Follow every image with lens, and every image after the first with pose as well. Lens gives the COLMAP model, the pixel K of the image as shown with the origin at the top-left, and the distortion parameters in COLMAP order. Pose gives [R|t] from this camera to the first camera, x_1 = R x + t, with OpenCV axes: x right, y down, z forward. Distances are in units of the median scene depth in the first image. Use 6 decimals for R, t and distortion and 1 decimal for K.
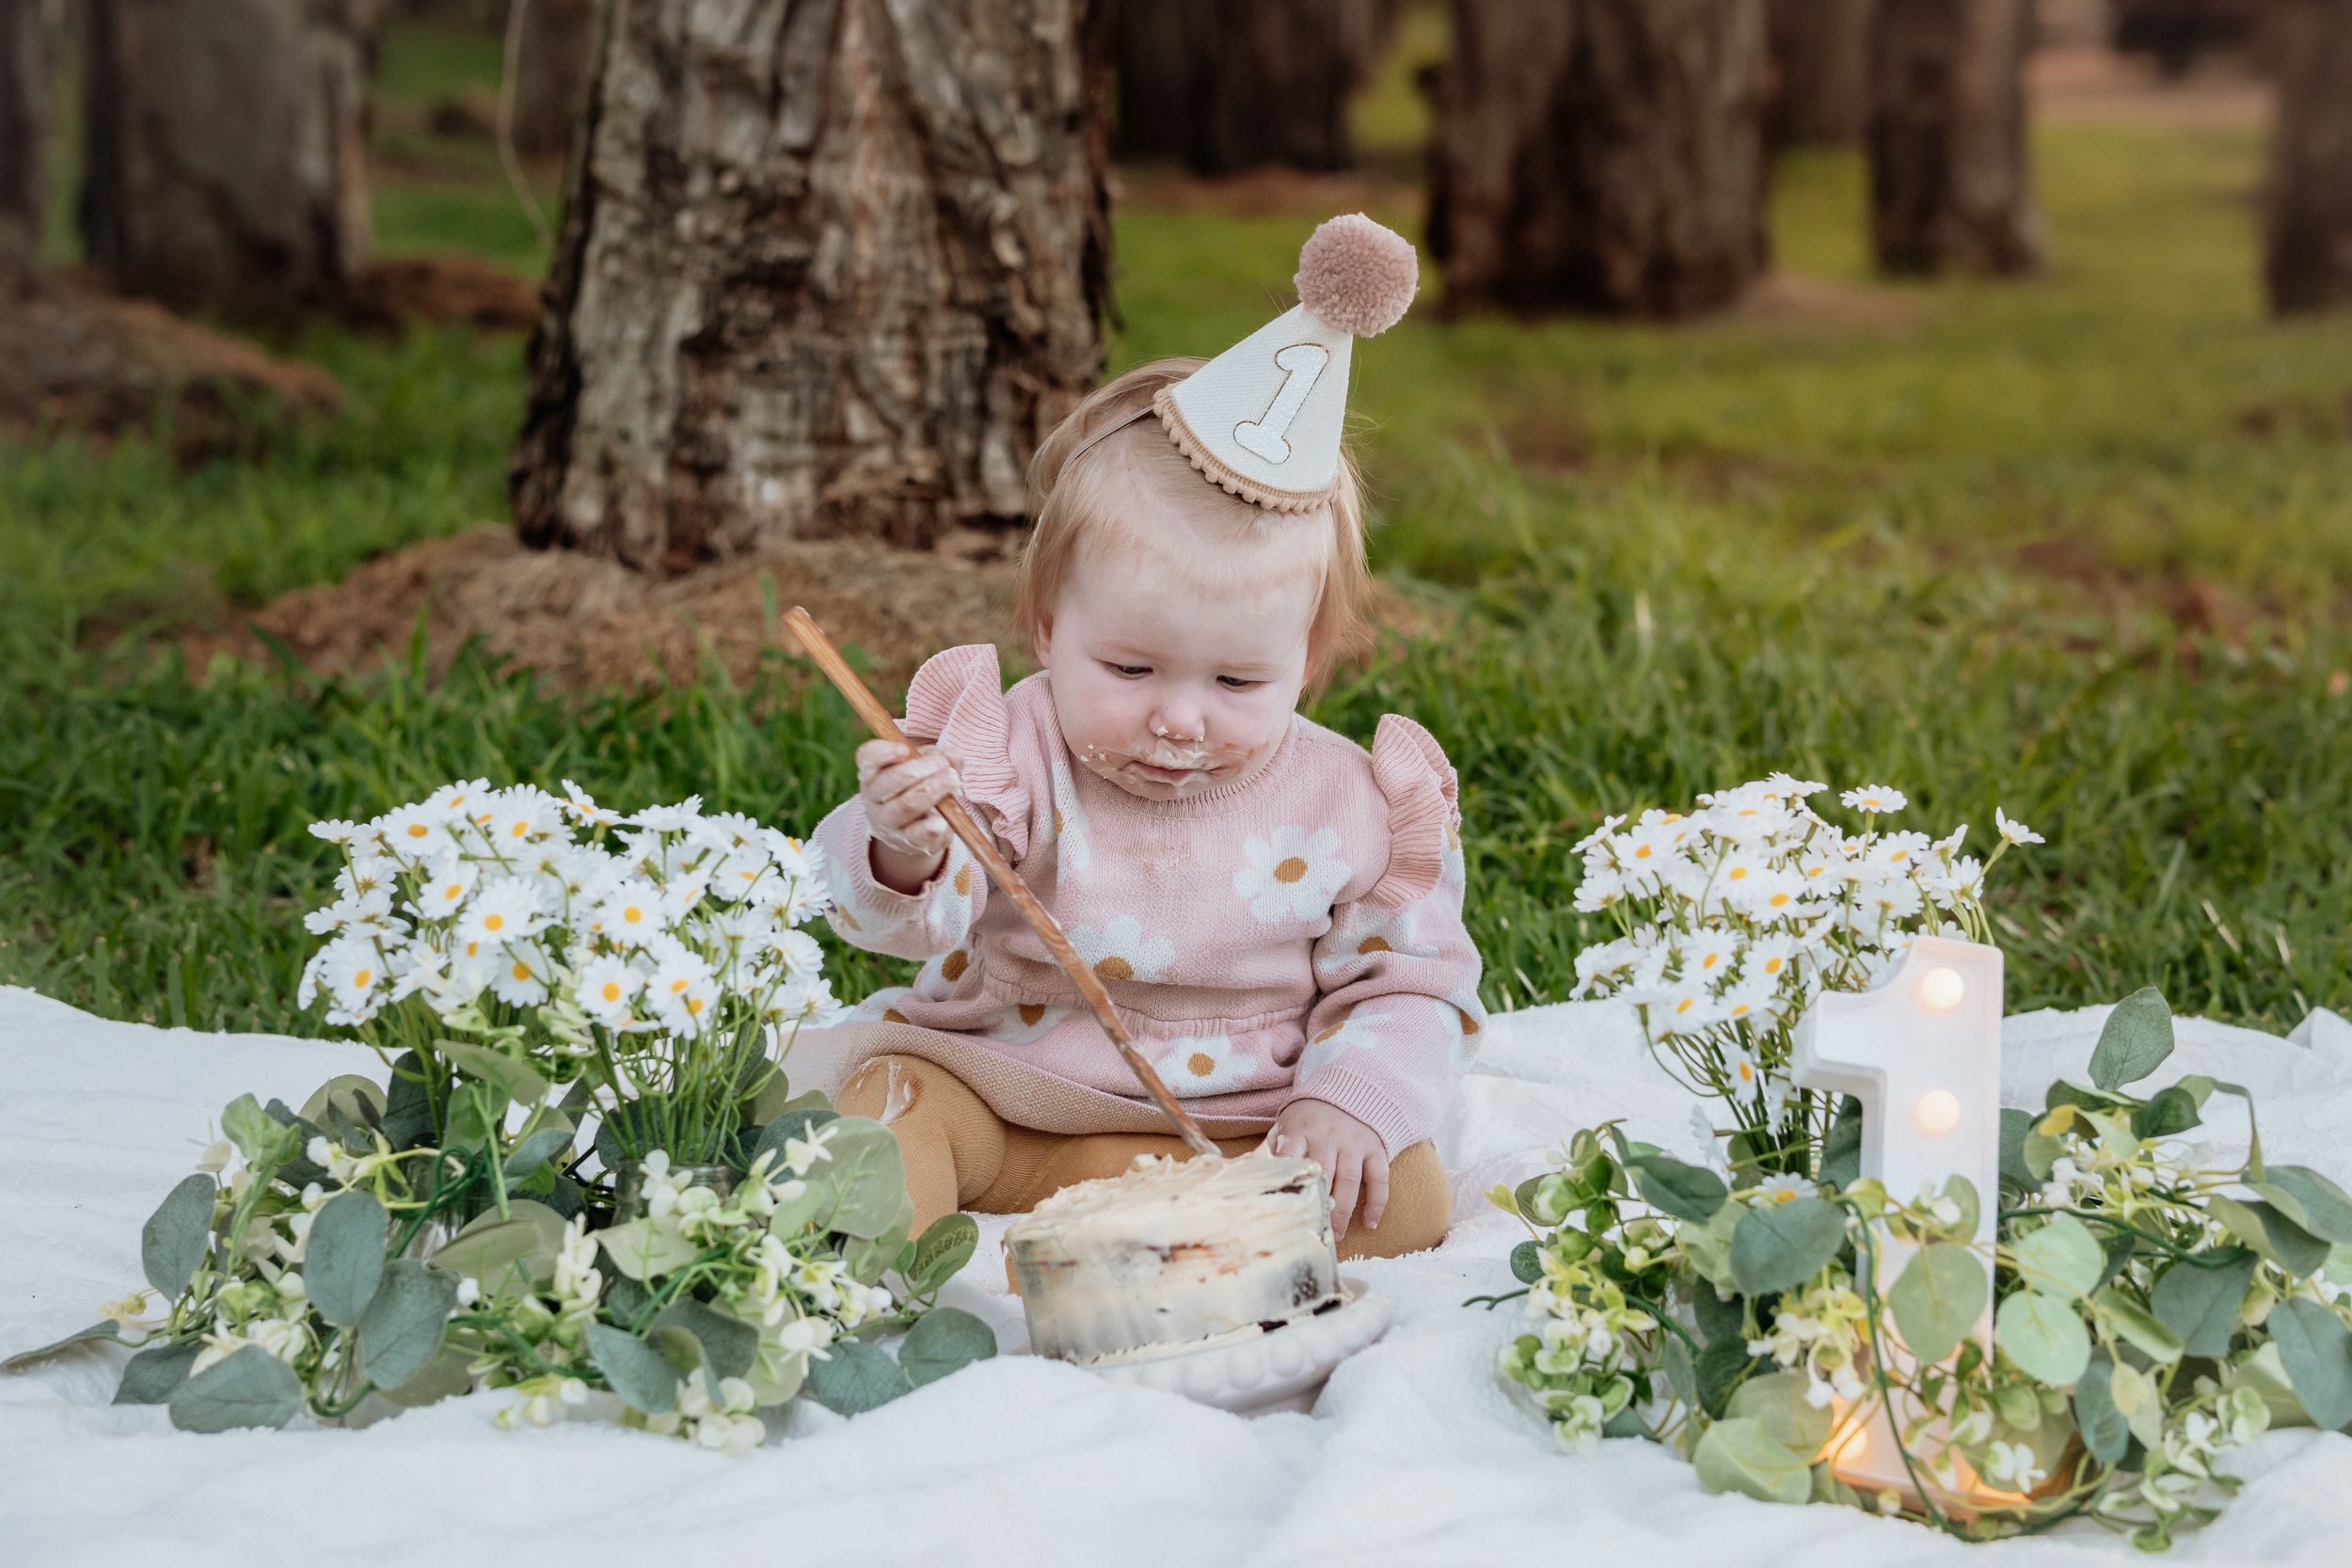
lens RADIAL K [[6185.3, 0, 1180.1], [0, 6185.3, 778.6], [0, 0, 1]] dist [0.668681, 3.744878]
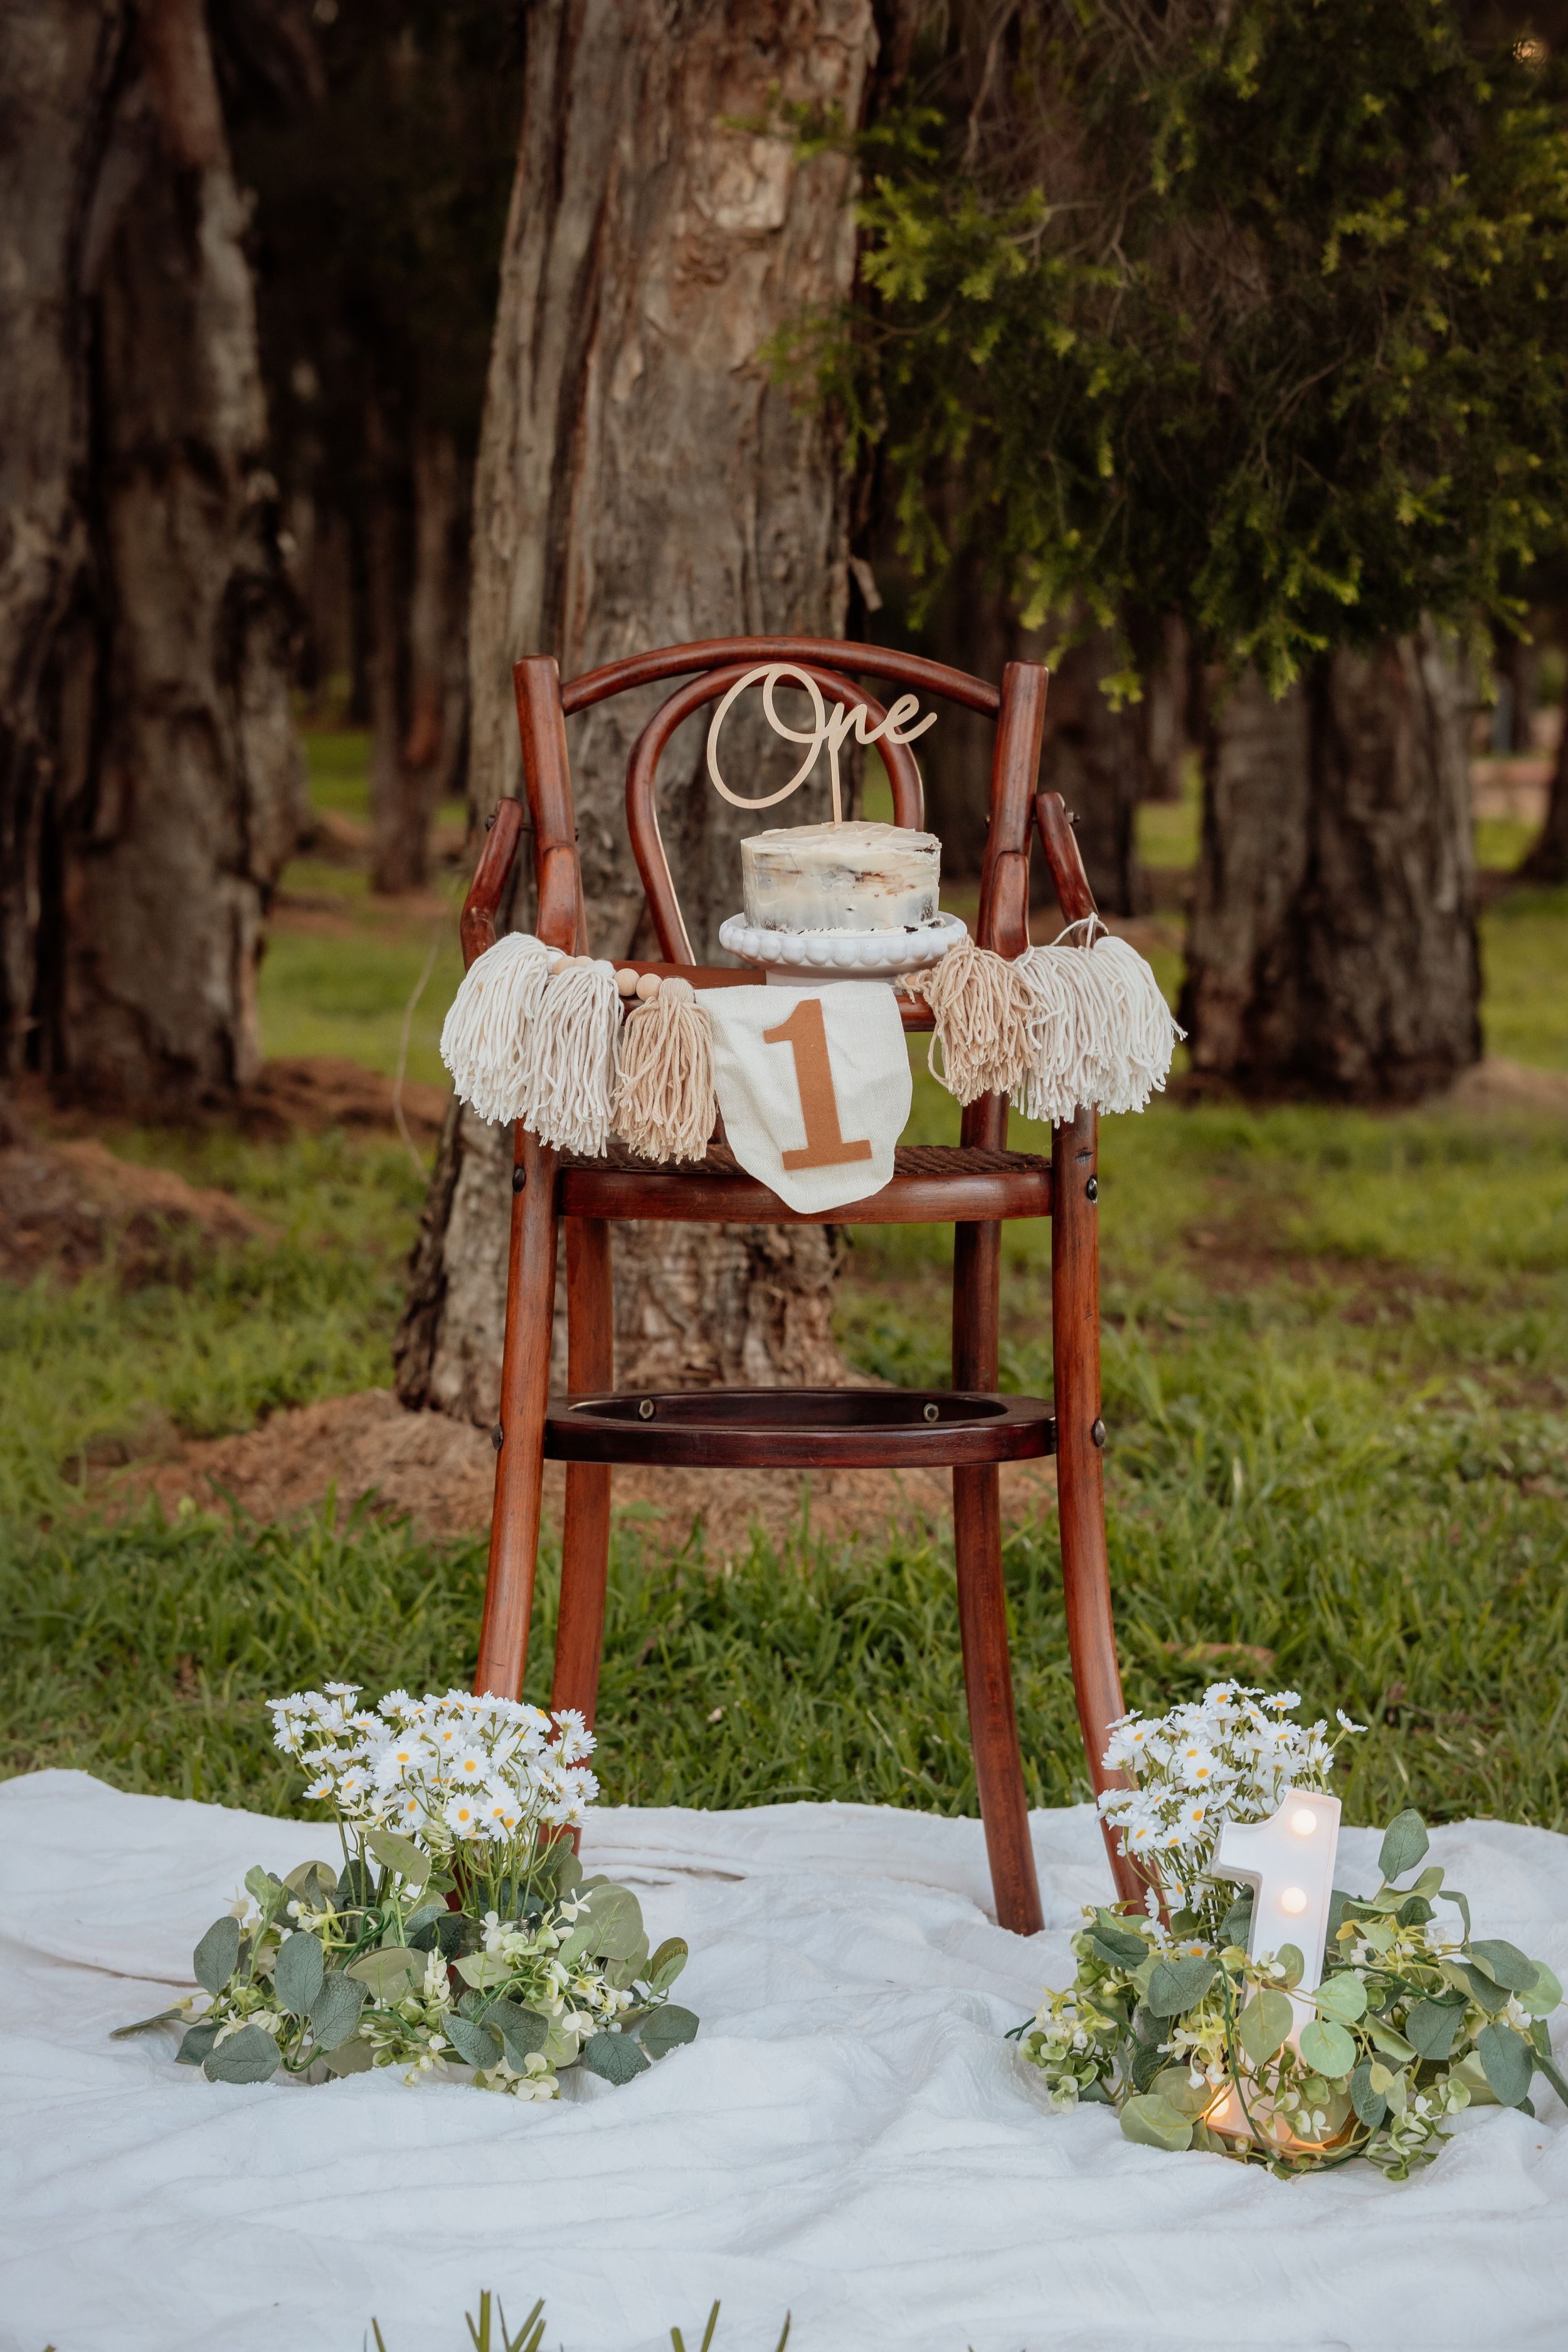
lens RADIAL K [[6185.9, 0, 771.6], [0, 6185.9, 1178.3], [0, 0, 1]] dist [0.668681, 3.744878]
pose [[0.999195, 0.013569, -0.037747, 0.024217], [-0.015053, 0.999114, -0.039296, -0.036296], [0.037180, 0.039833, 0.998514, -0.337989]]
